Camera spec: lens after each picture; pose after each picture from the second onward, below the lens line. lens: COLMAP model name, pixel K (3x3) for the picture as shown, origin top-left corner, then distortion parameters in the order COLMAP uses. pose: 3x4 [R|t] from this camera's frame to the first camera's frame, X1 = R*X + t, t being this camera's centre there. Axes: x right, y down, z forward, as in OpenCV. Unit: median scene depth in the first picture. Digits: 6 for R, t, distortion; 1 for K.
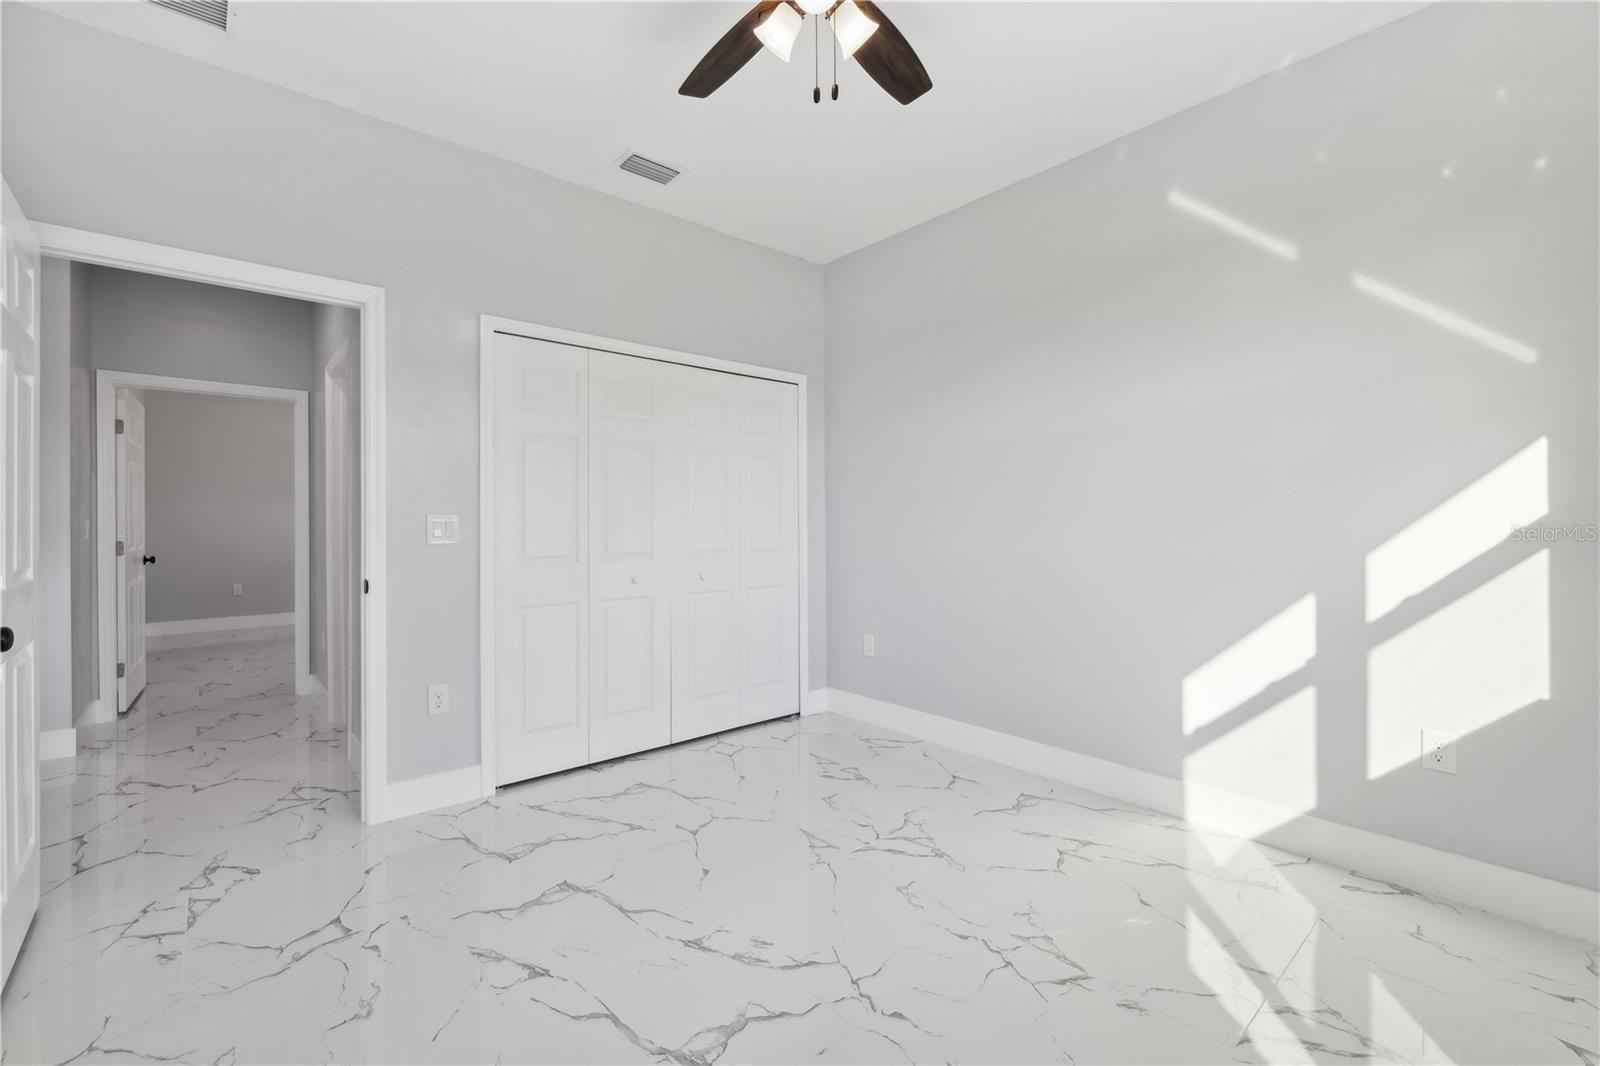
lens RADIAL K [[675.9, 0, 792.2], [0, 675.9, 520.5], [0, 0, 1]] dist [0.002024, 0.000093]
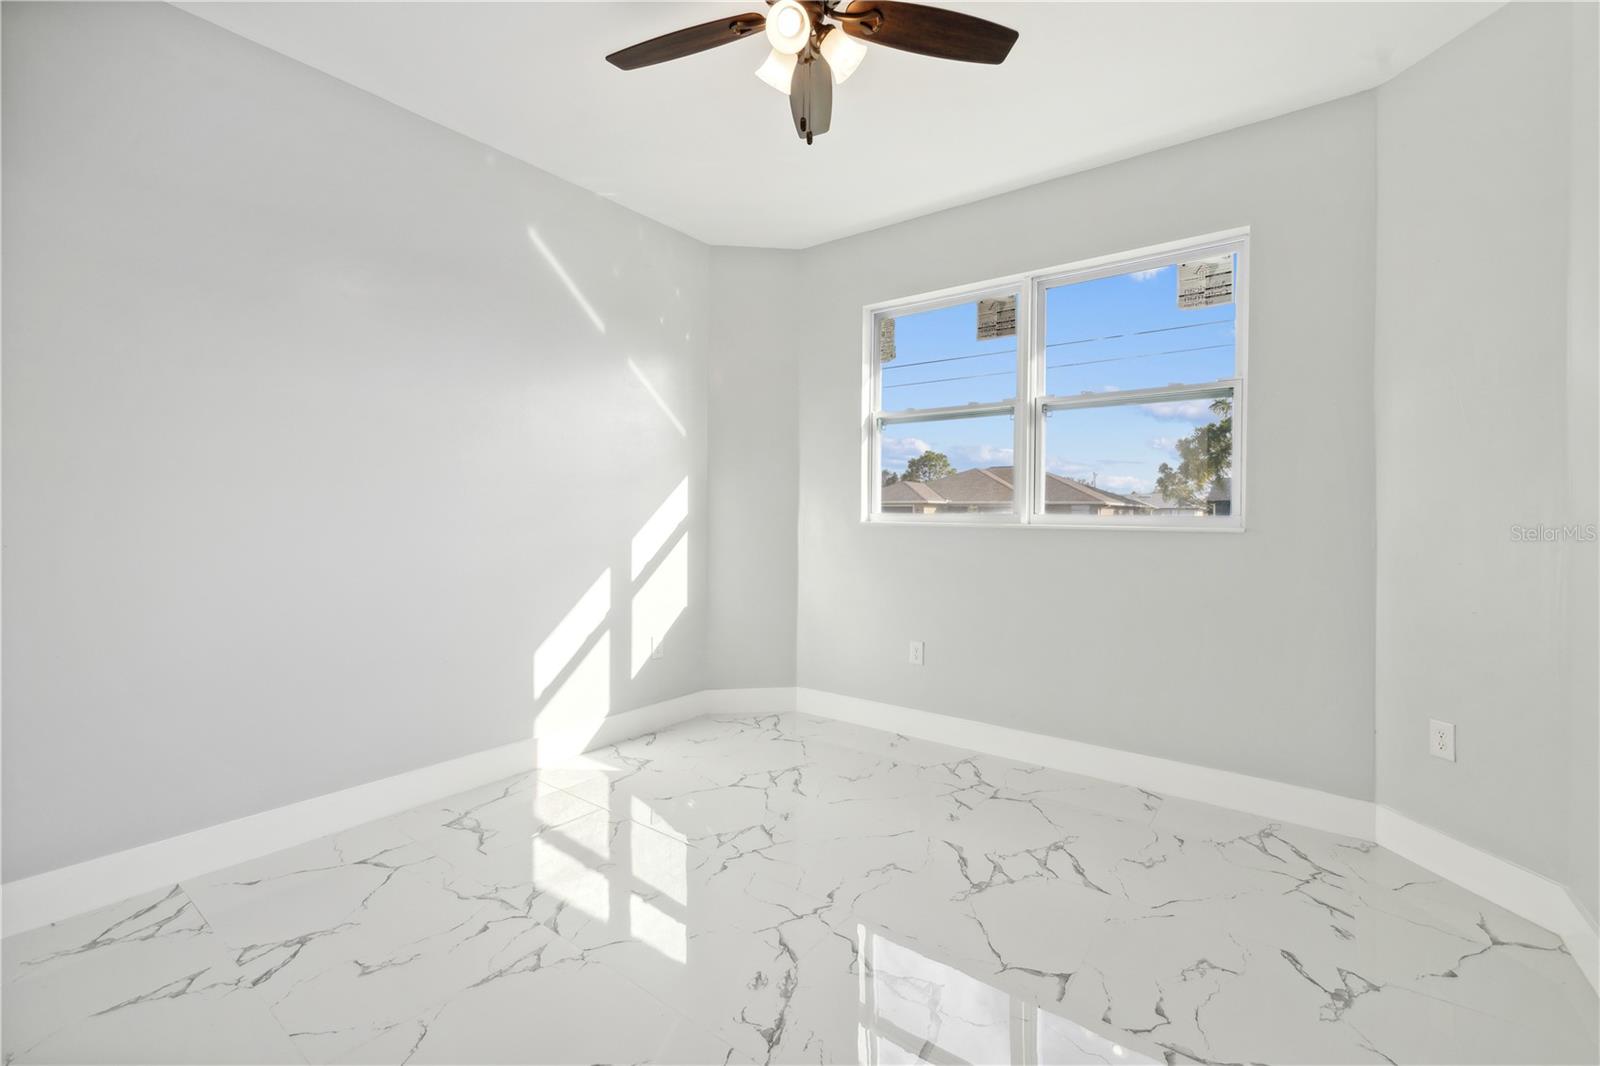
lens RADIAL K [[675.9, 0, 793.4], [0, 675.9, 520.1], [0, 0, 1]] dist [0.002024, 0.000093]
pose [[-0.202341, -0.013918, 0.979216, -0.768242], [-0.018947, 0.999767, 0.010295, -0.017440], [-0.979132, -0.016470, -0.202557, 0.921160]]
